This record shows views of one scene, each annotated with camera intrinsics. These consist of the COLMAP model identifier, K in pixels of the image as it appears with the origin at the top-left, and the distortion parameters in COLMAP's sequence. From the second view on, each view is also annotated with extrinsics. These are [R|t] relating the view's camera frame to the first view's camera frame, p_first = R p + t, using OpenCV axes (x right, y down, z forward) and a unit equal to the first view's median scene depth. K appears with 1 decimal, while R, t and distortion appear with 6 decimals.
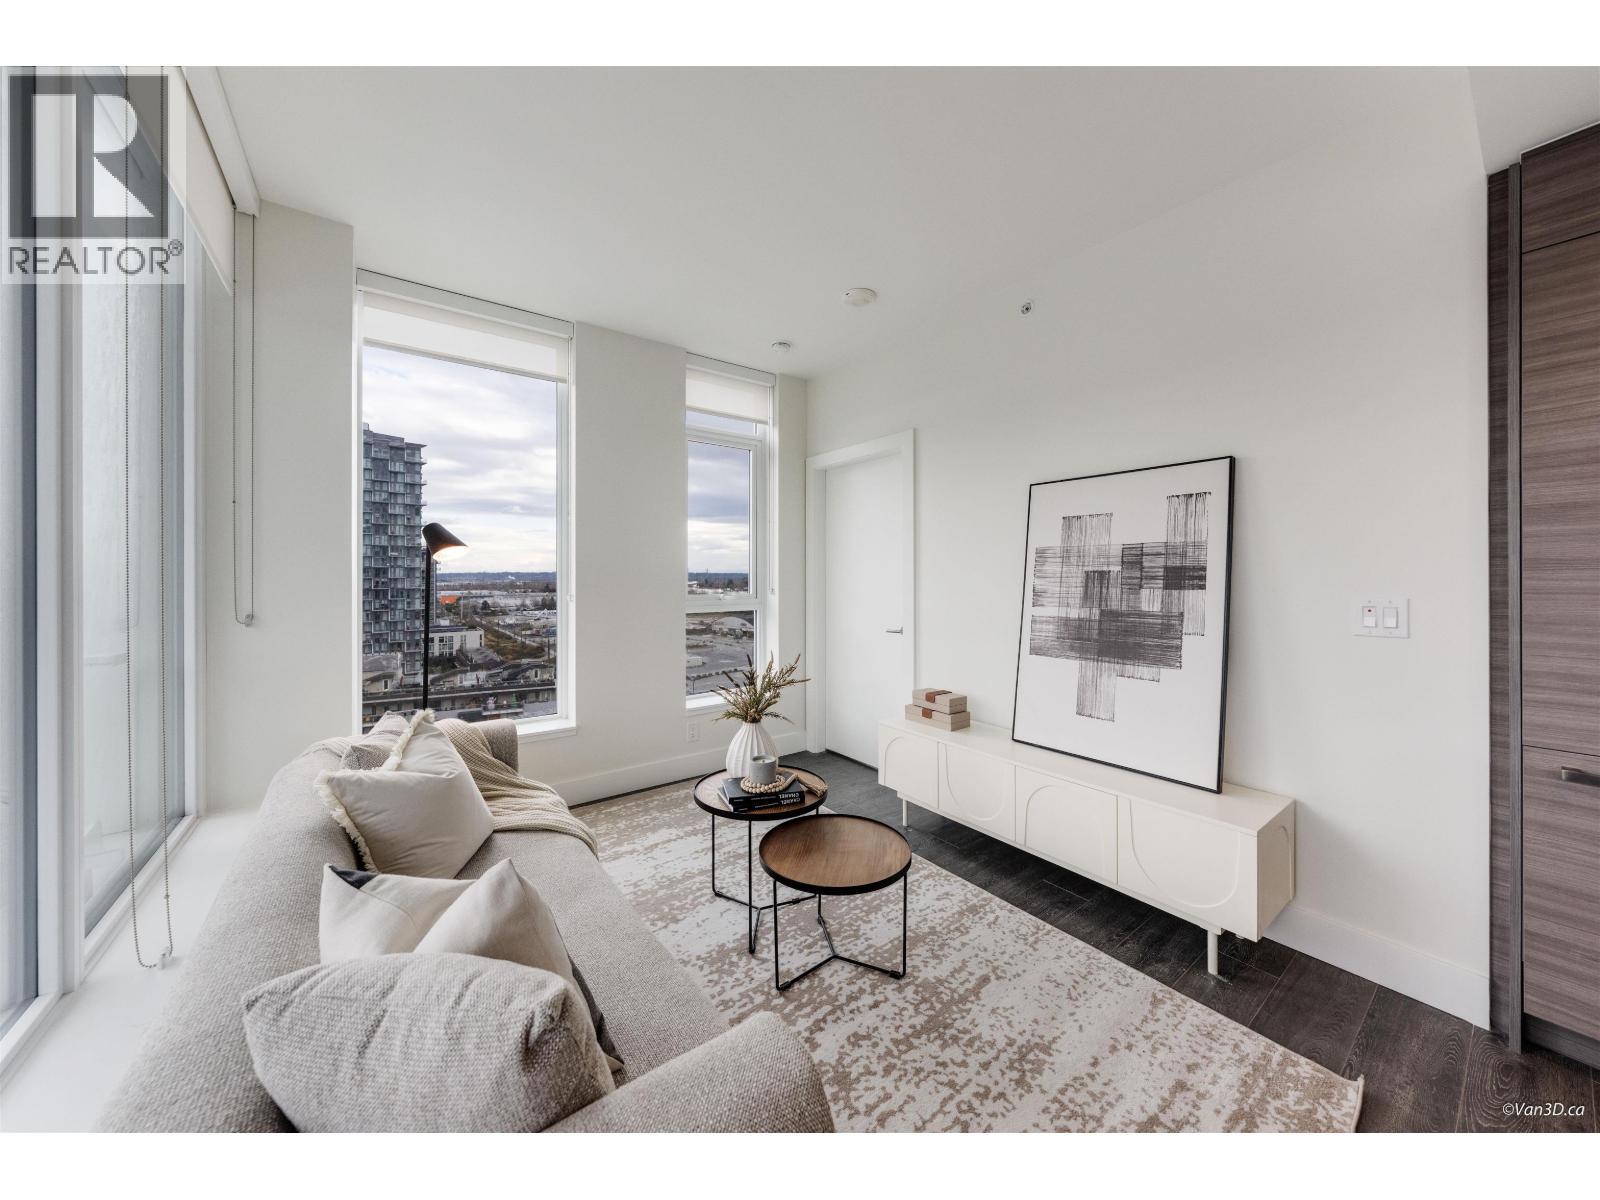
lens RADIAL K [[561.5, 0, 801.5], [0, 561.5, 576.9], [0, 0, 1]] dist [0.000312, -0.000015]
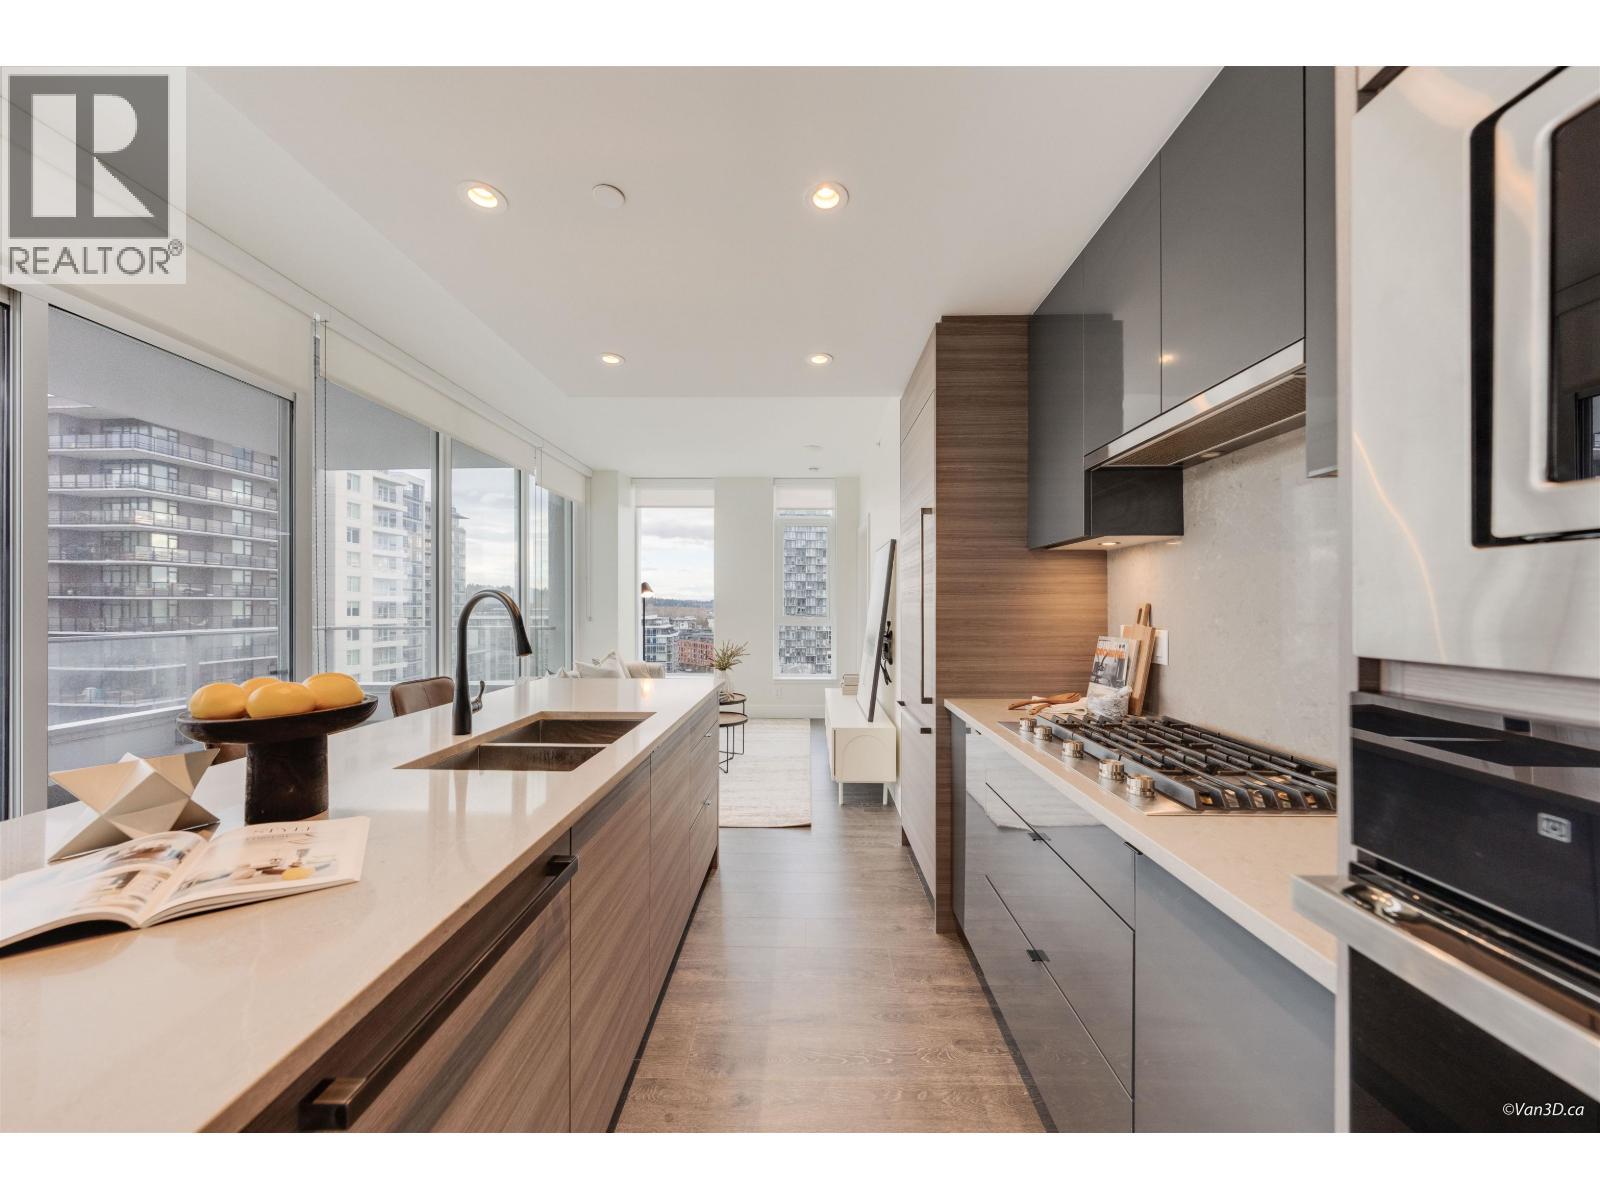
lens RADIAL K [[545.4, 0, 796.4], [0, 545.4, 605.4], [0, 0, 1]] dist [-0.001225, -0.000128]
pose [[0.789146, 0.006154, -0.614175, 1.174792], [-0.007644, 0.999971, 0.000198, -0.000450], [0.614158, 0.004538, 0.789170, -0.413243]]
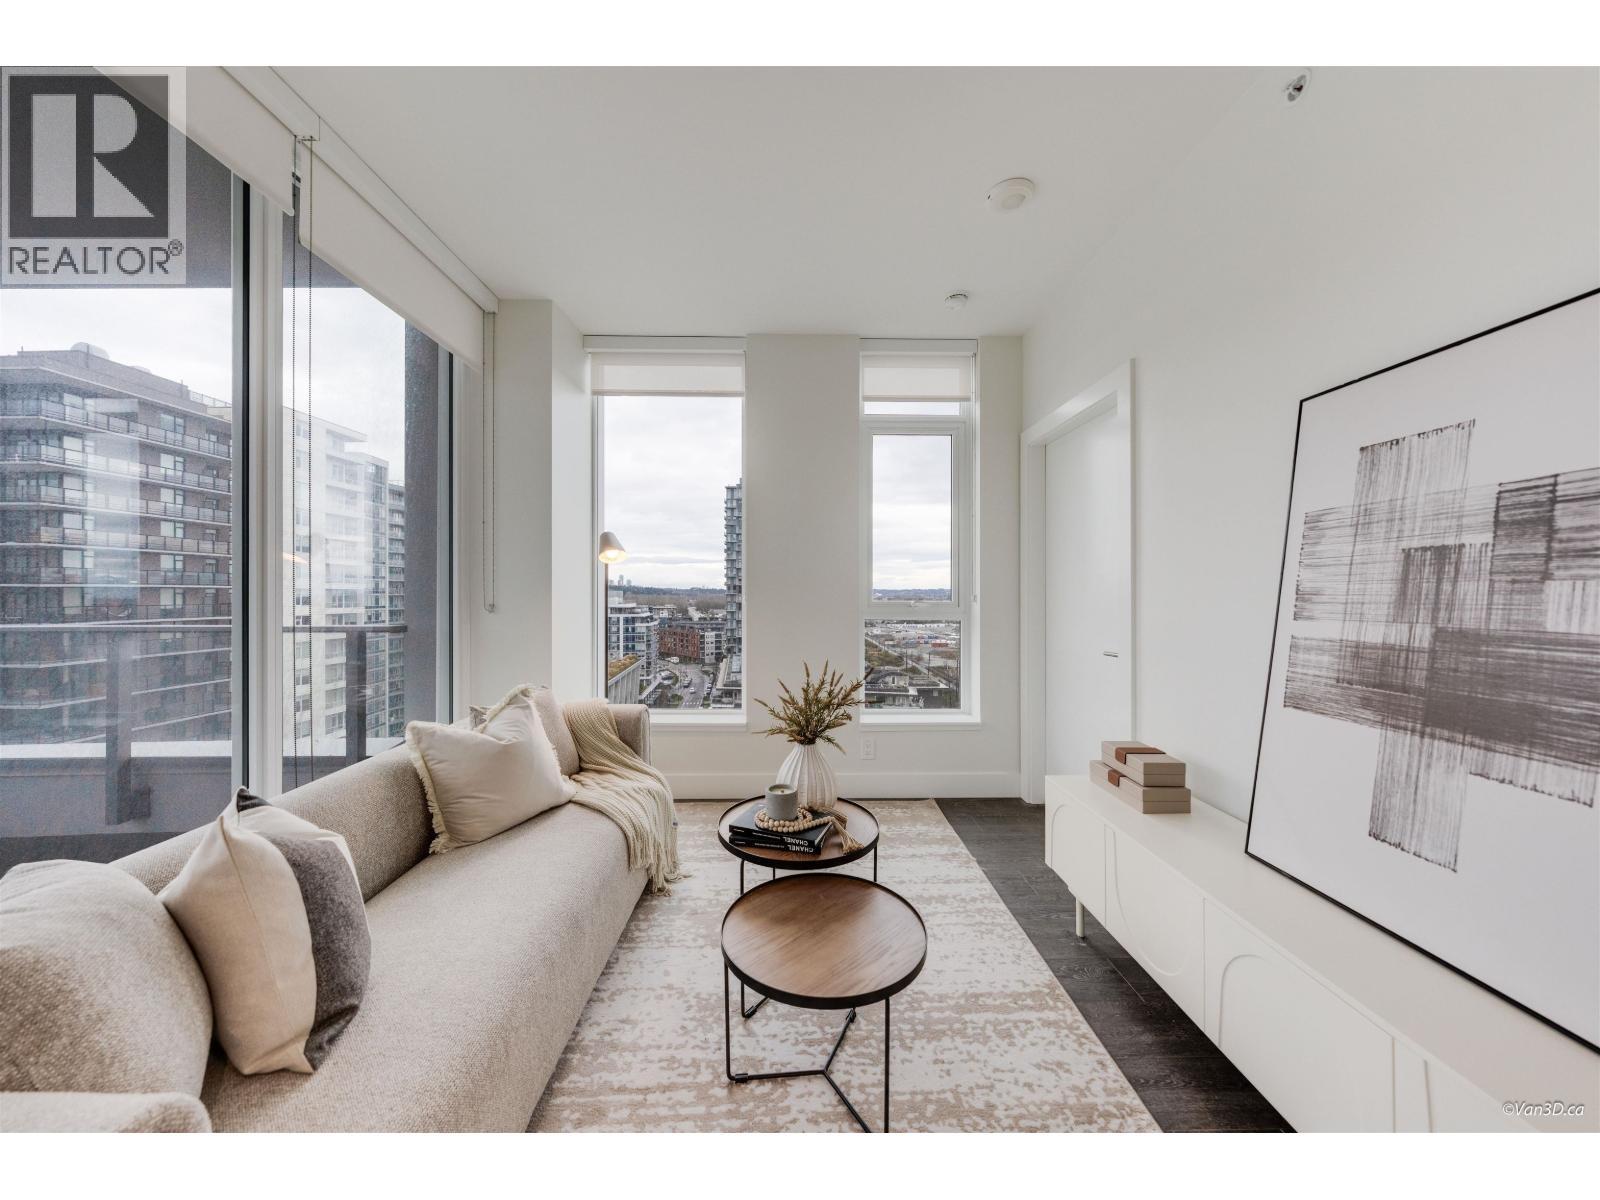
lens RADIAL K [[548.0, 0, 798.5], [0, 548.0, 592.2], [0, 0, 1]] dist [-0.001462, -0.000186]
pose [[0.812100, 0.003533, -0.583508, 0.308281], [-0.005604, 0.999983, -0.001745, 0.027130], [0.583492, 0.004687, 0.812106, 0.263574]]
